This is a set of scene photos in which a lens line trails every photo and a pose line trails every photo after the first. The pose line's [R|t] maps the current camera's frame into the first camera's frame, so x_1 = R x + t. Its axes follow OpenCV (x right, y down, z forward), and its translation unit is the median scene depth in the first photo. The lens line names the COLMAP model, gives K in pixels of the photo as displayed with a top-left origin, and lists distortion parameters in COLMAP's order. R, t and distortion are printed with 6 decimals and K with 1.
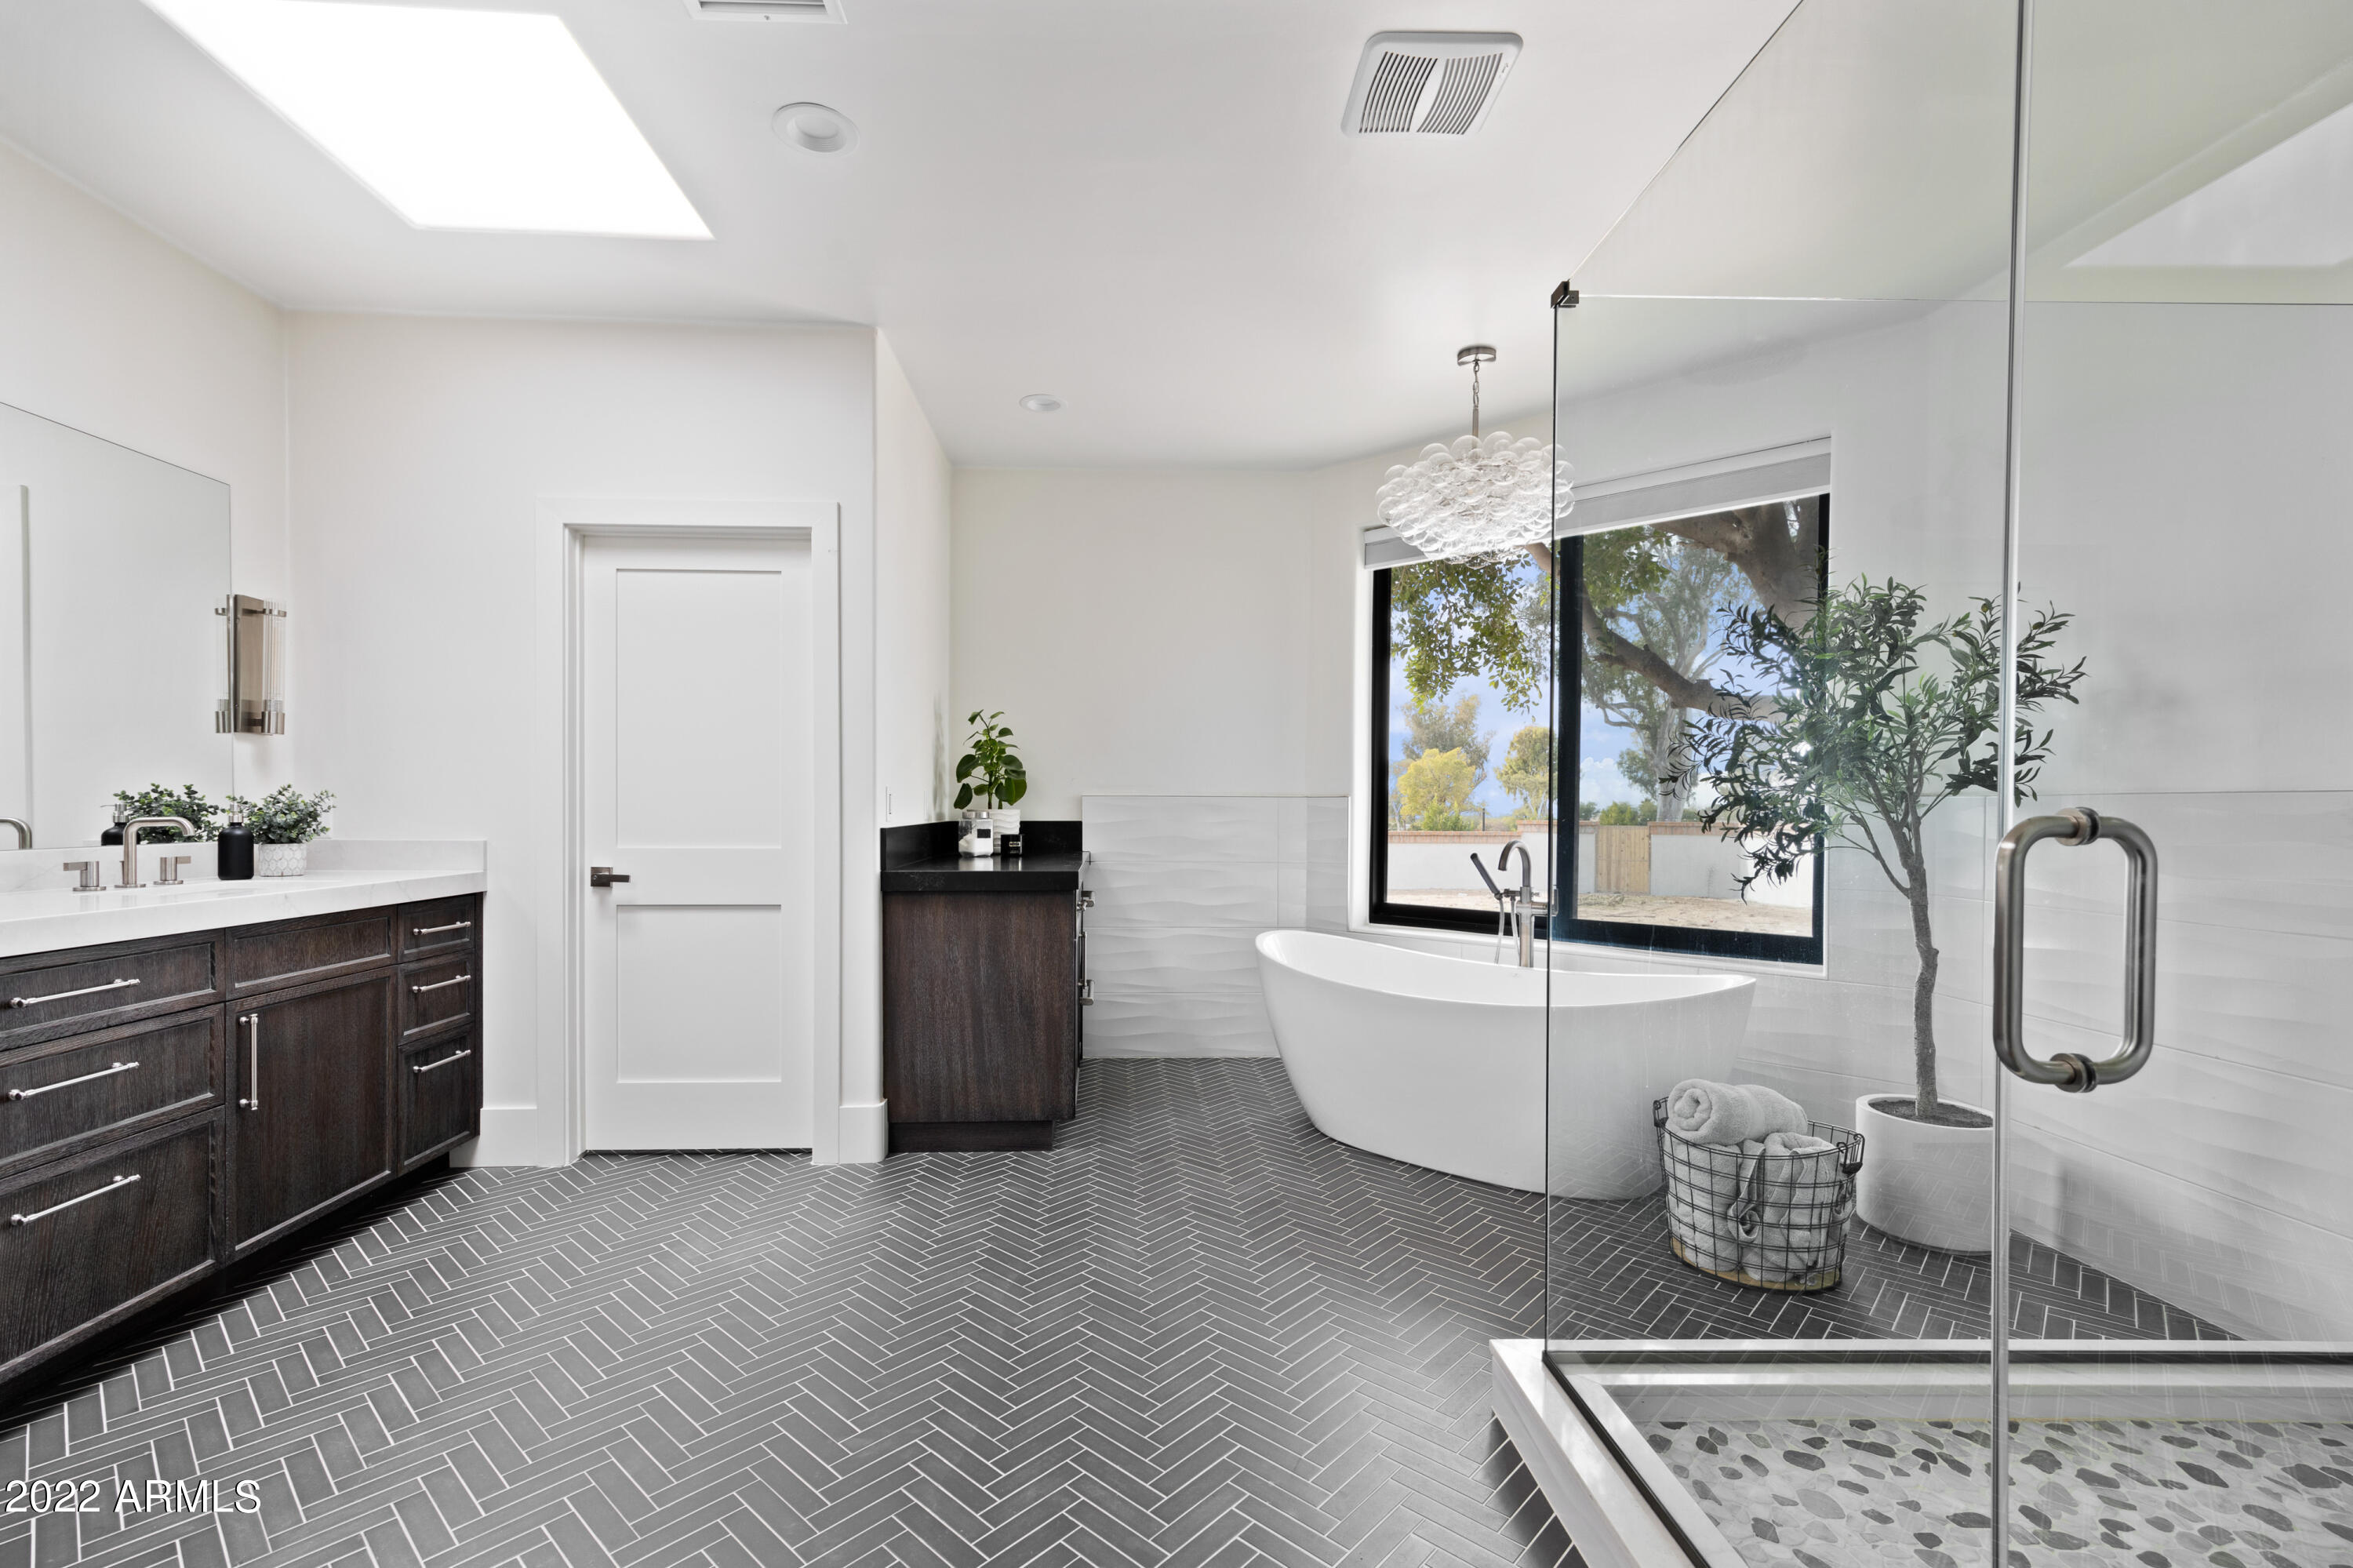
lens RADIAL K [[1062.5, 0, 1179.0], [0, 1062.5, 796.7], [0, 0, 1]] dist [-0.004764, 0.000413]
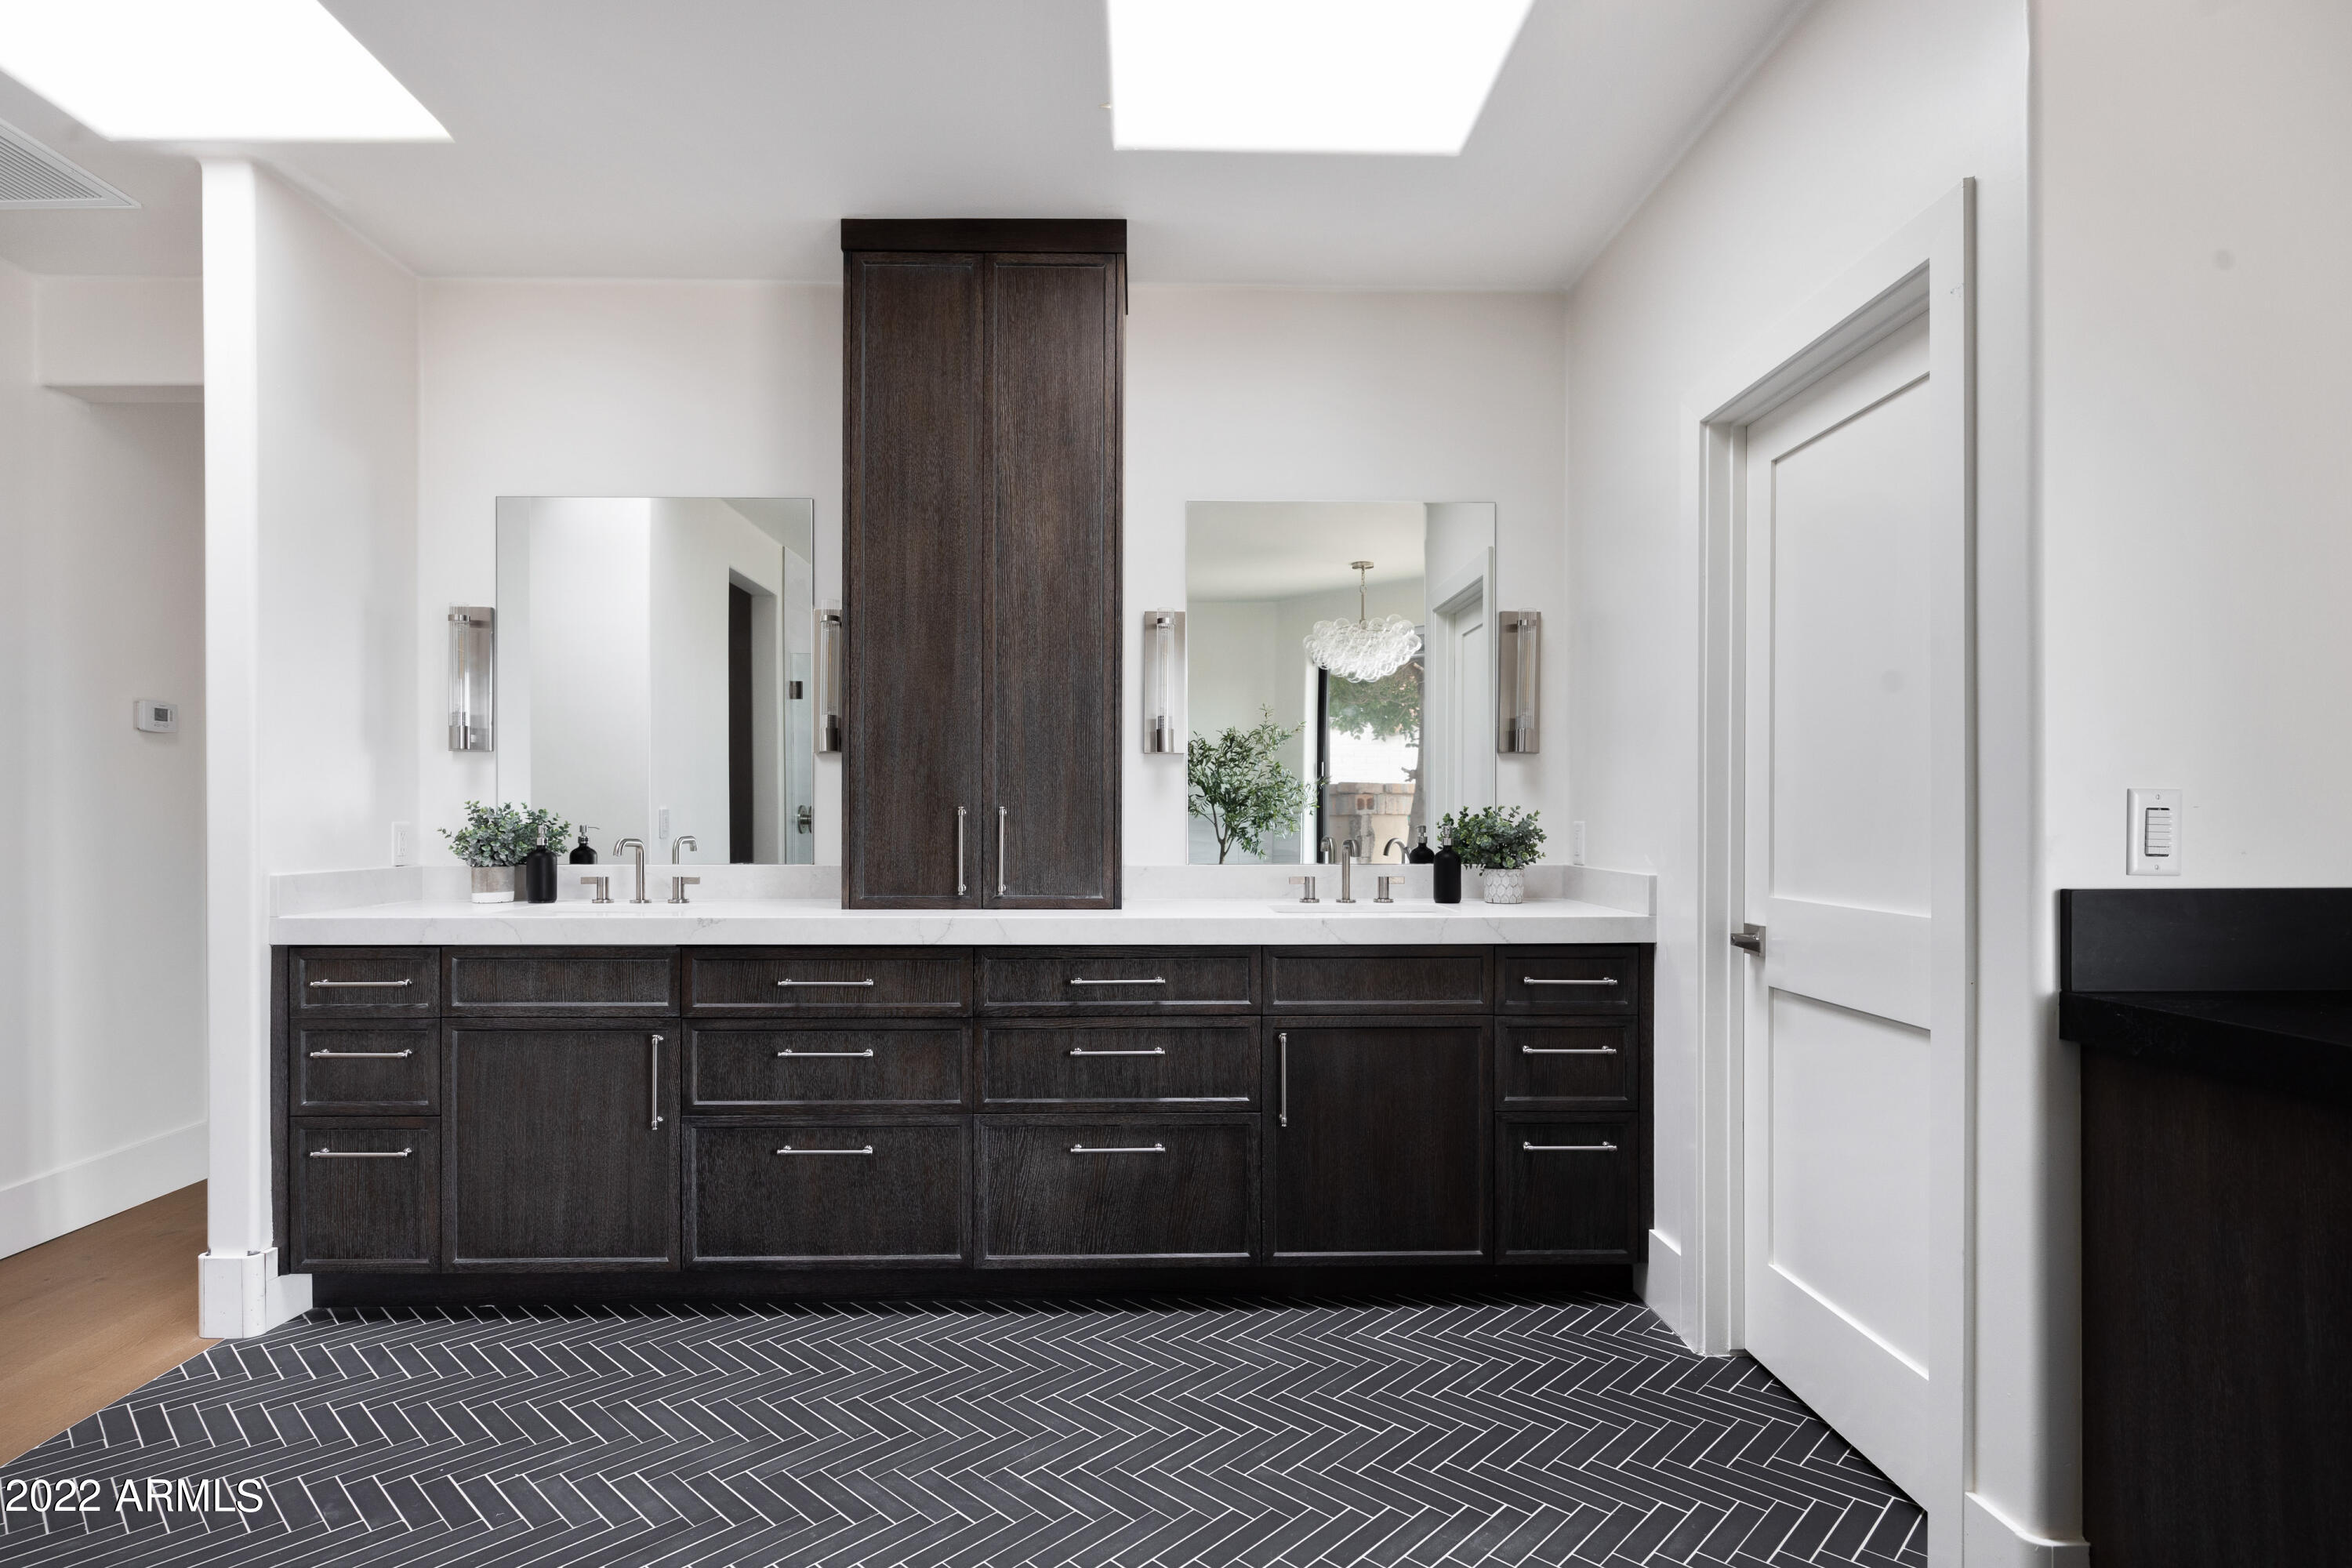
lens RADIAL K [[1209.1, 0, 1173.1], [0, 1209.1, 809.1], [0, 0, 1]] dist [0.006579, -0.000360]
pose [[-0.041986, -0.009808, -0.999070, 0.260688], [0.008398, 0.999913, -0.010169, -0.000771], [0.999083, -0.008818, -0.041900, 0.800697]]
